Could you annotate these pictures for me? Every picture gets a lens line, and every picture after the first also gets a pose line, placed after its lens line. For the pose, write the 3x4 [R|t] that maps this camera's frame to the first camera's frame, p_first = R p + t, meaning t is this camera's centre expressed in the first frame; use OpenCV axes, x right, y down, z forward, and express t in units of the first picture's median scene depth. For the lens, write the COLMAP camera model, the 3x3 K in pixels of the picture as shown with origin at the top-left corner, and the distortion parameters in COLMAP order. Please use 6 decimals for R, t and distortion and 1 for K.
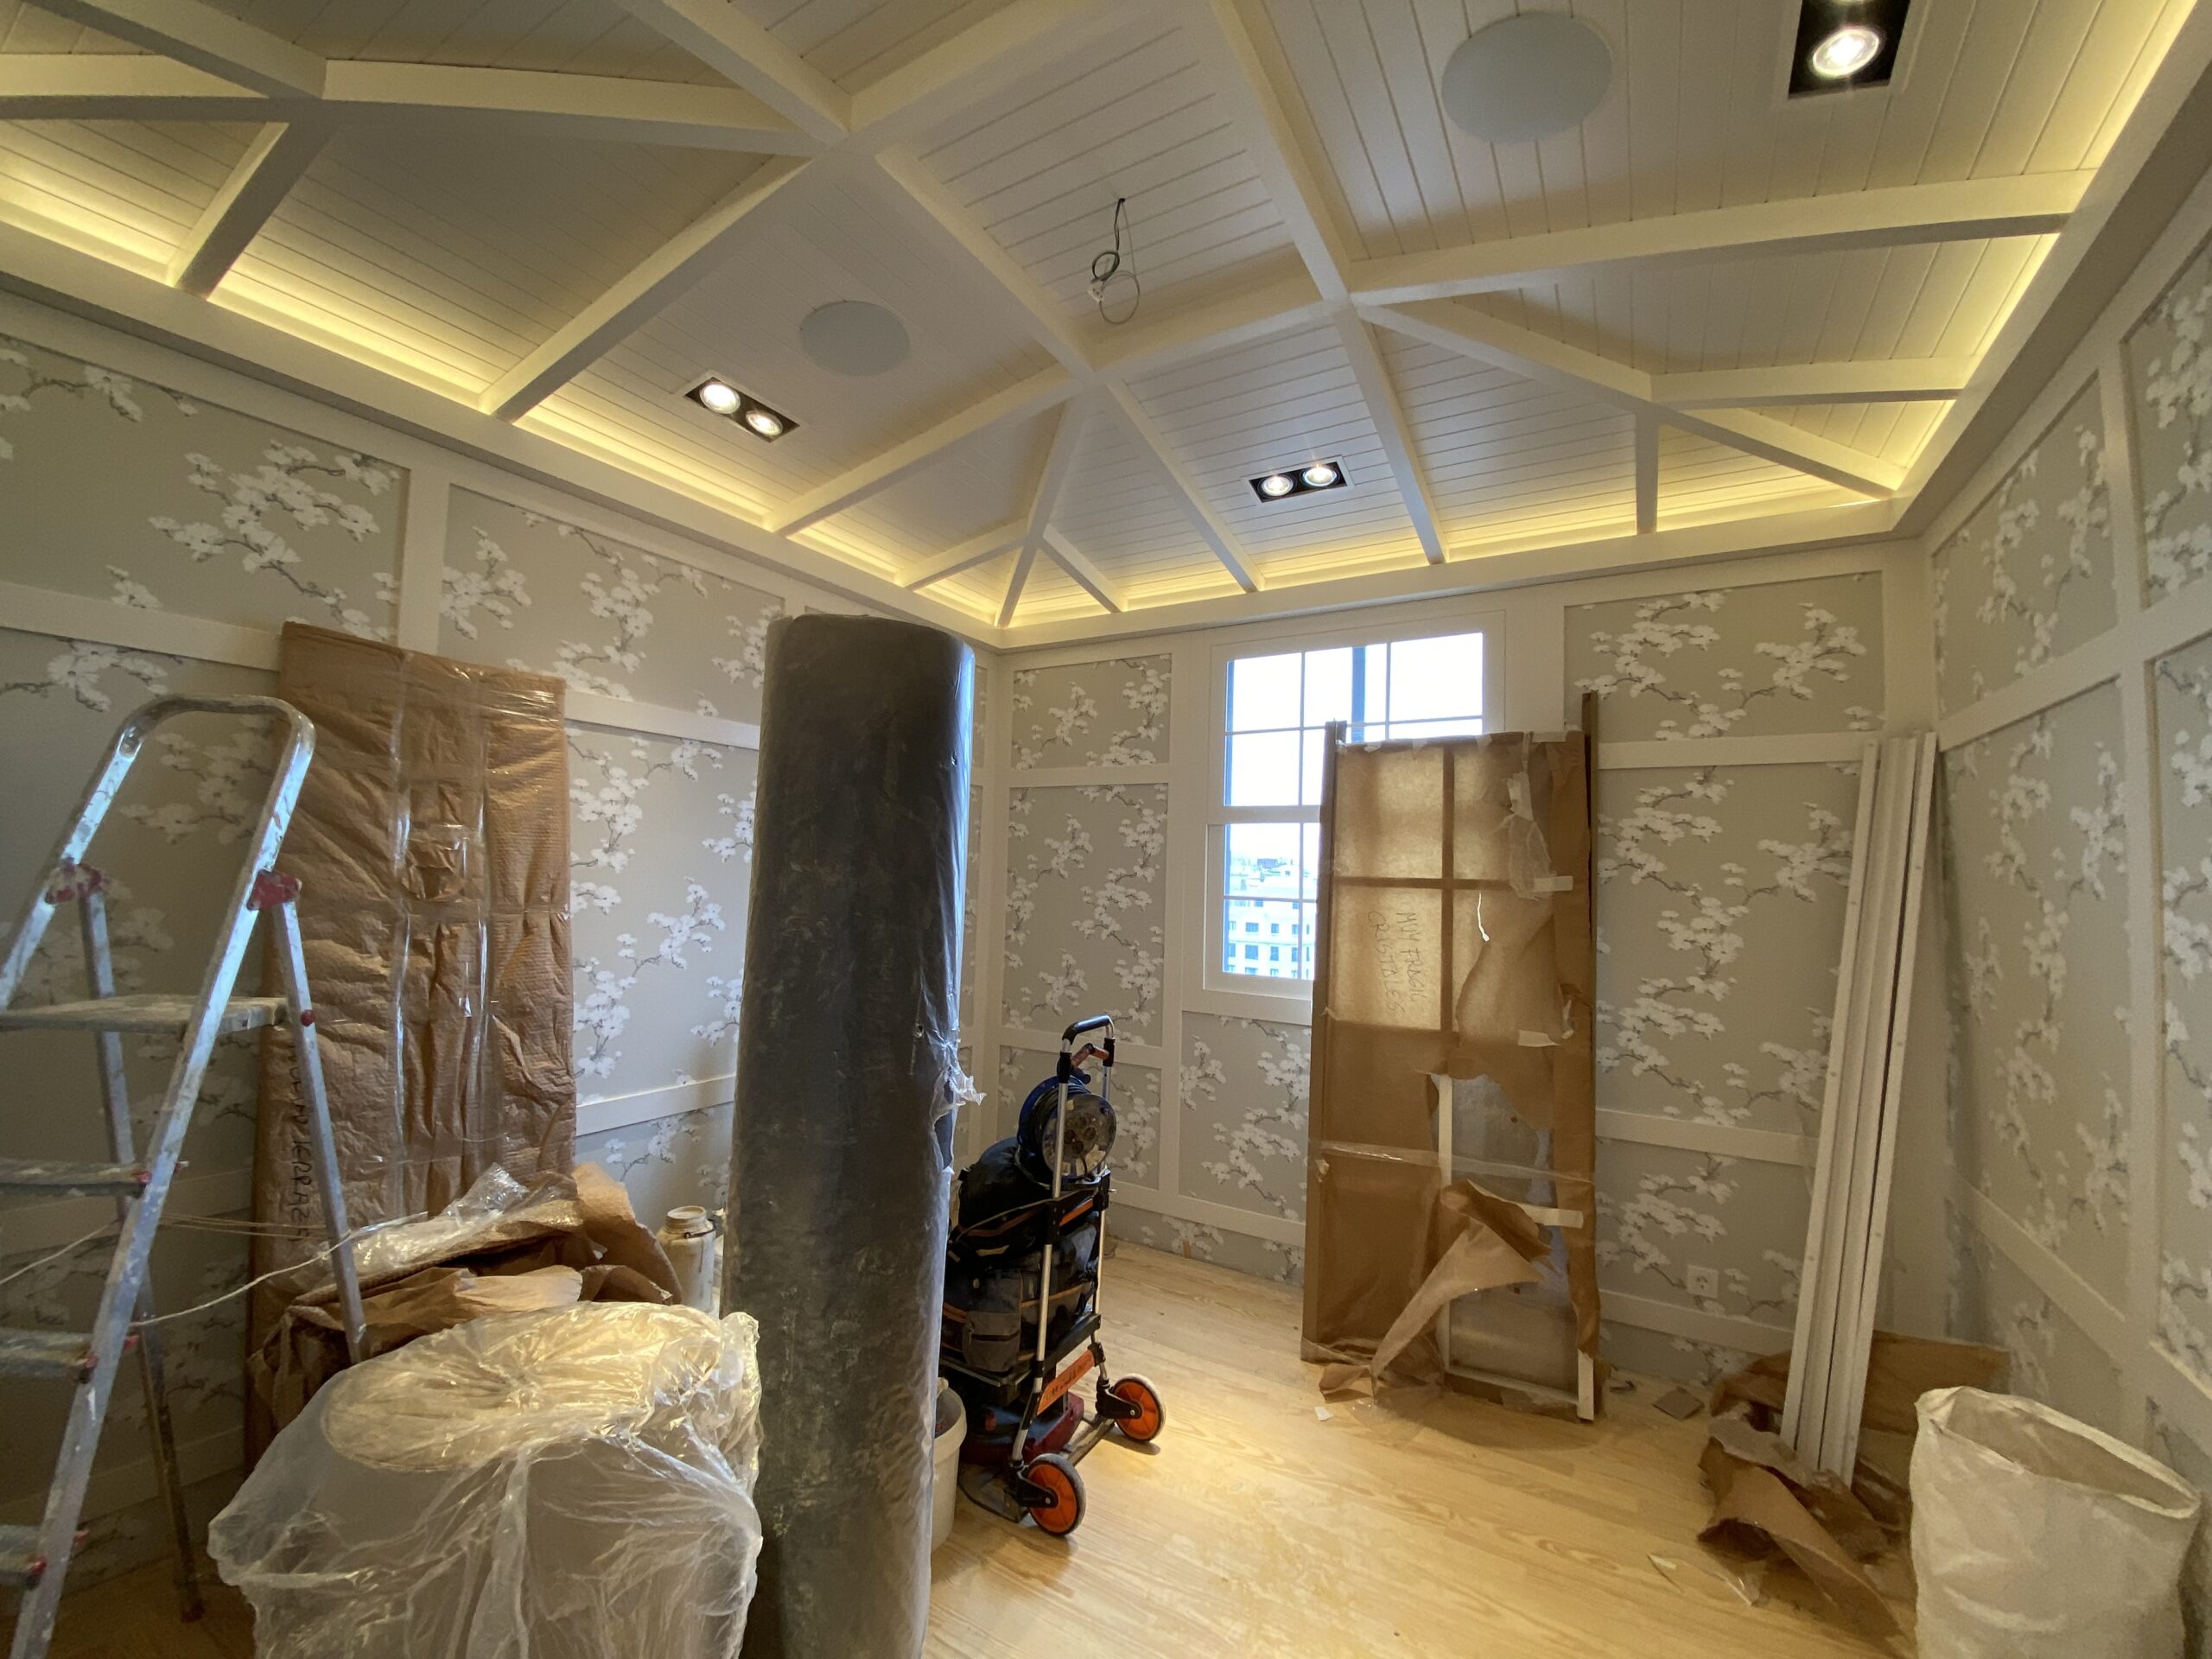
lens RADIAL K [[893.9, 0, 1111.7], [0, 893.9, 829.2], [0, 0, 1]] dist [0.002064, -0.009266]
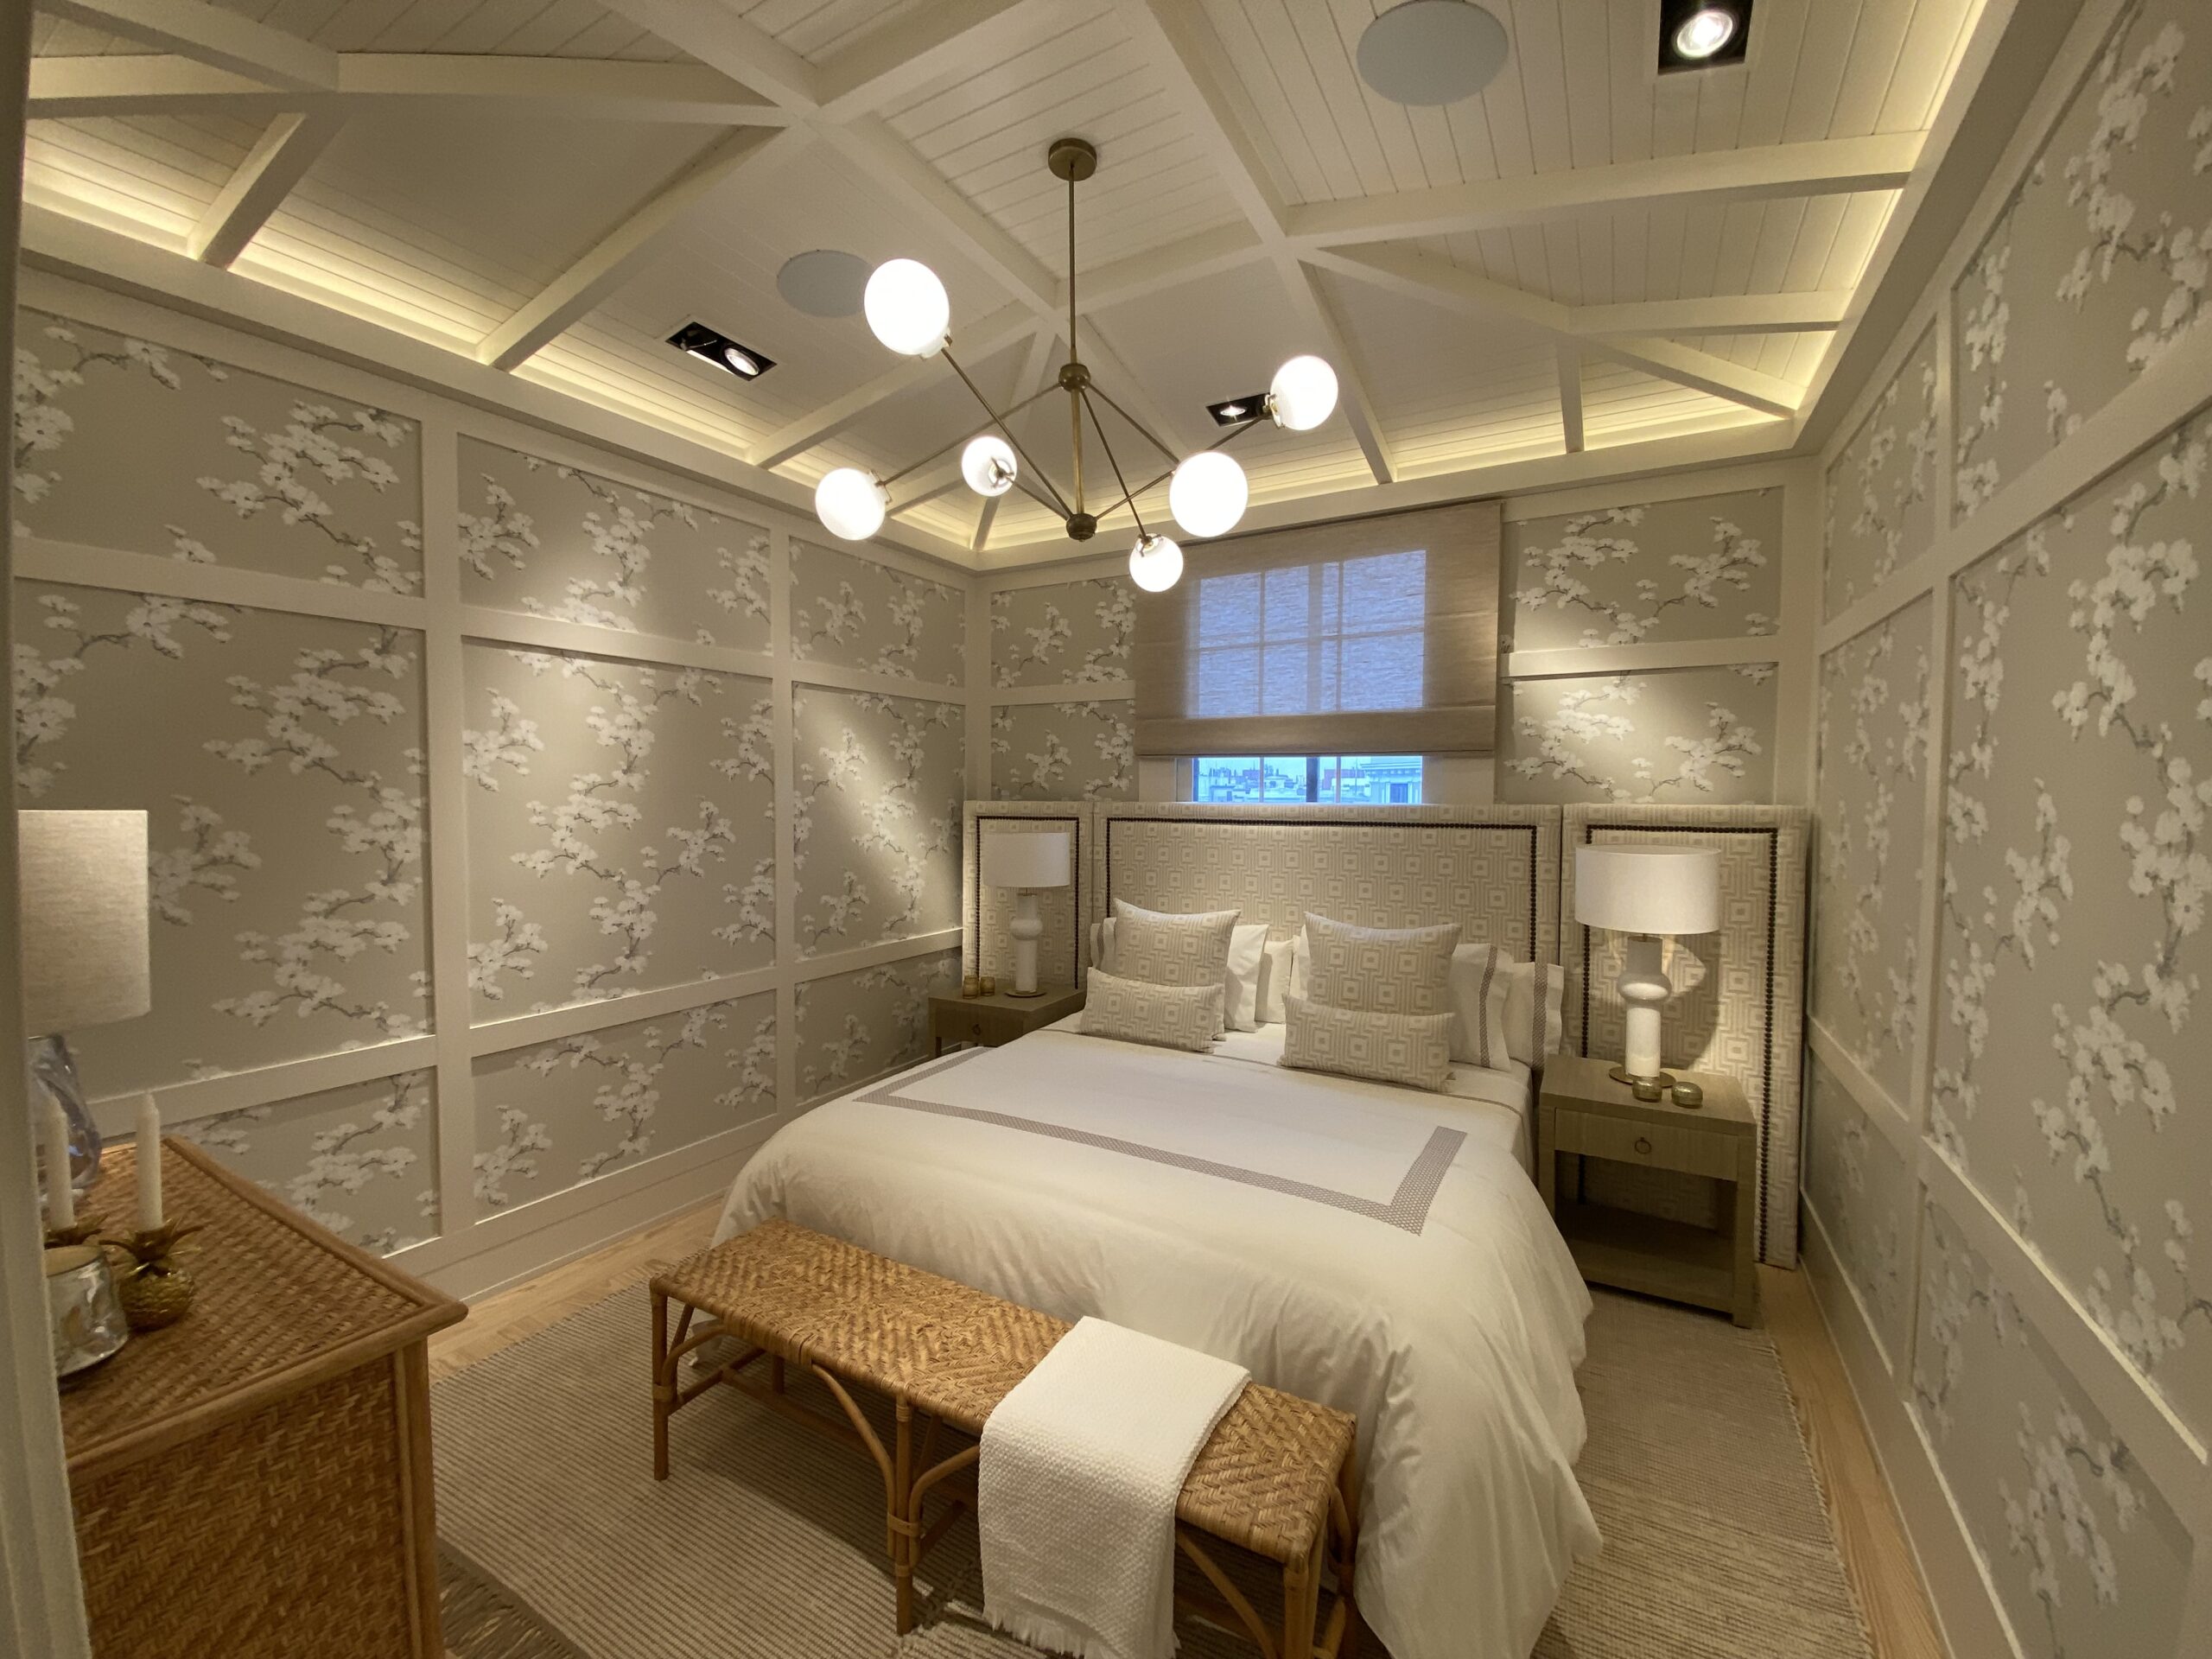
lens RADIAL K [[889.9, 0, 1112.3], [0, 889.9, 831.4], [0, 0, 1]] dist [0.008369, -0.015142]
pose [[0.999579, -0.025592, 0.013701, 0.019334], [0.024119, 0.994838, 0.098570, 0.003509], [-0.016153, -0.098198, 0.995036, -0.120519]]
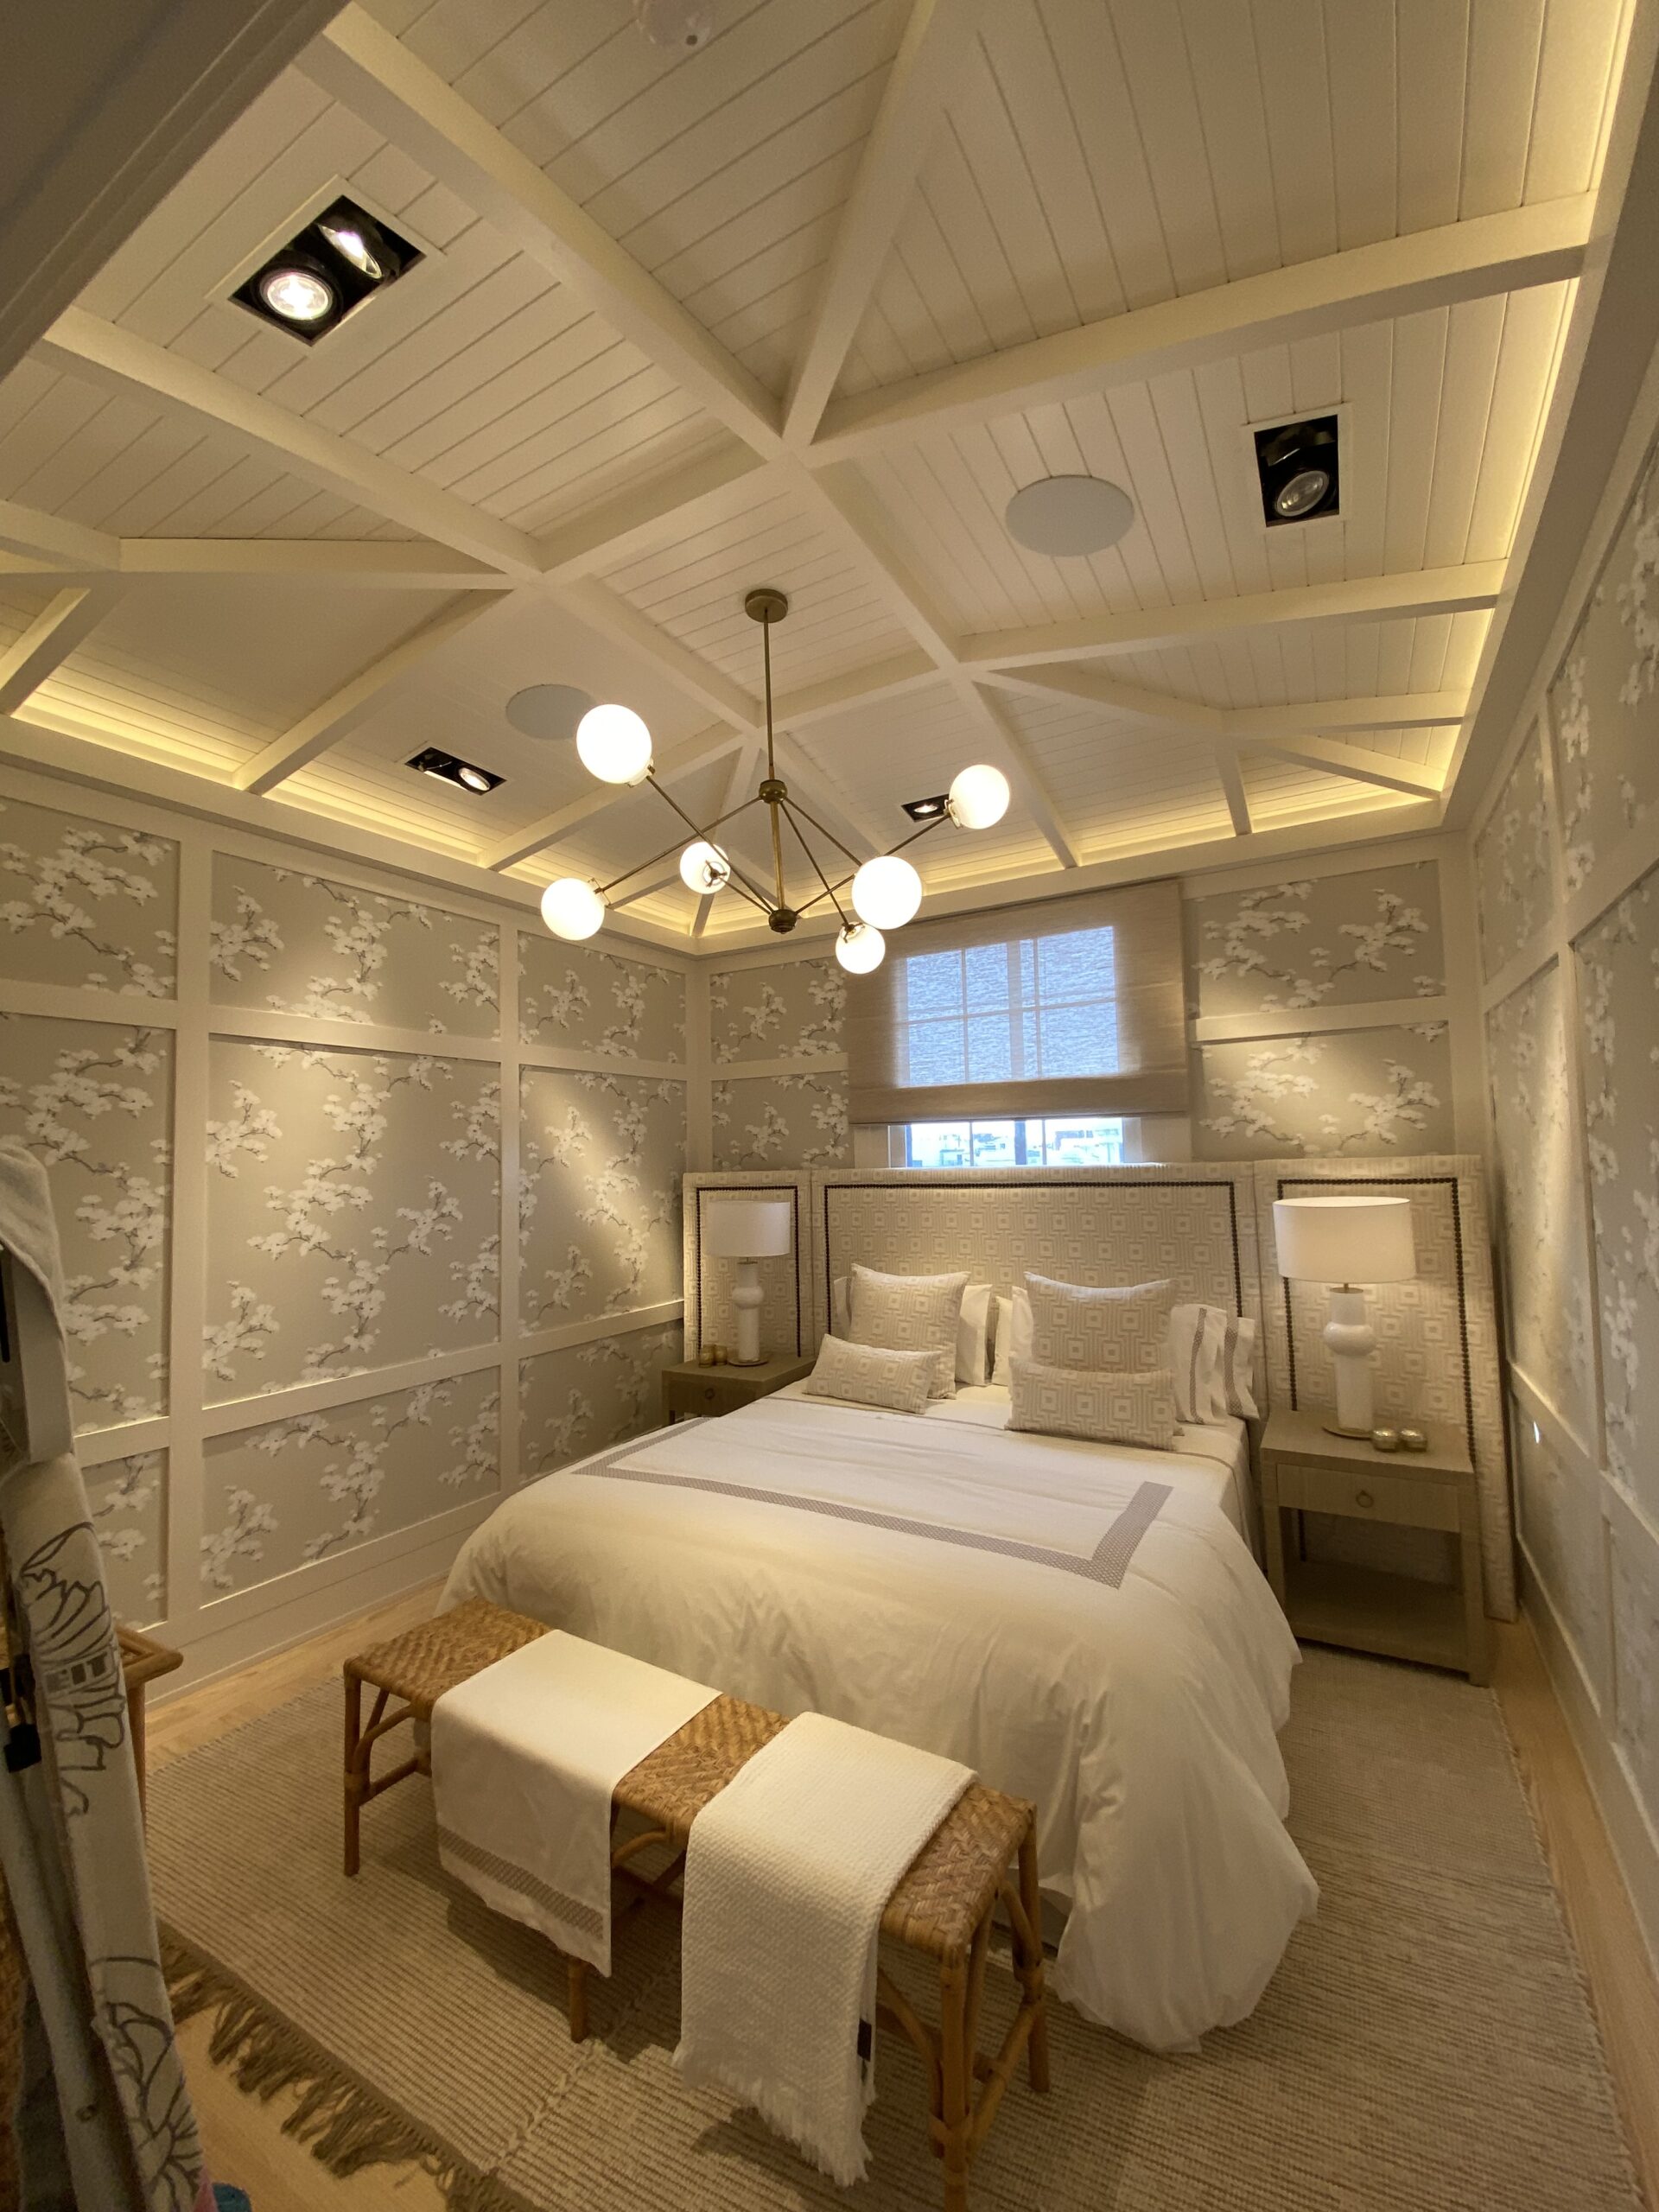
lens RADIAL K [[892.9, 0, 841.5], [0, 892.9, 1110.2], [0, 0, 1]] dist [0.009767, -0.017004]
pose [[0.998465, -0.053198, 0.015383, 0.047586], [0.053233, 0.998580, -0.001855, 0.000399], [-0.015263, 0.002671, 0.999880, -0.182187]]
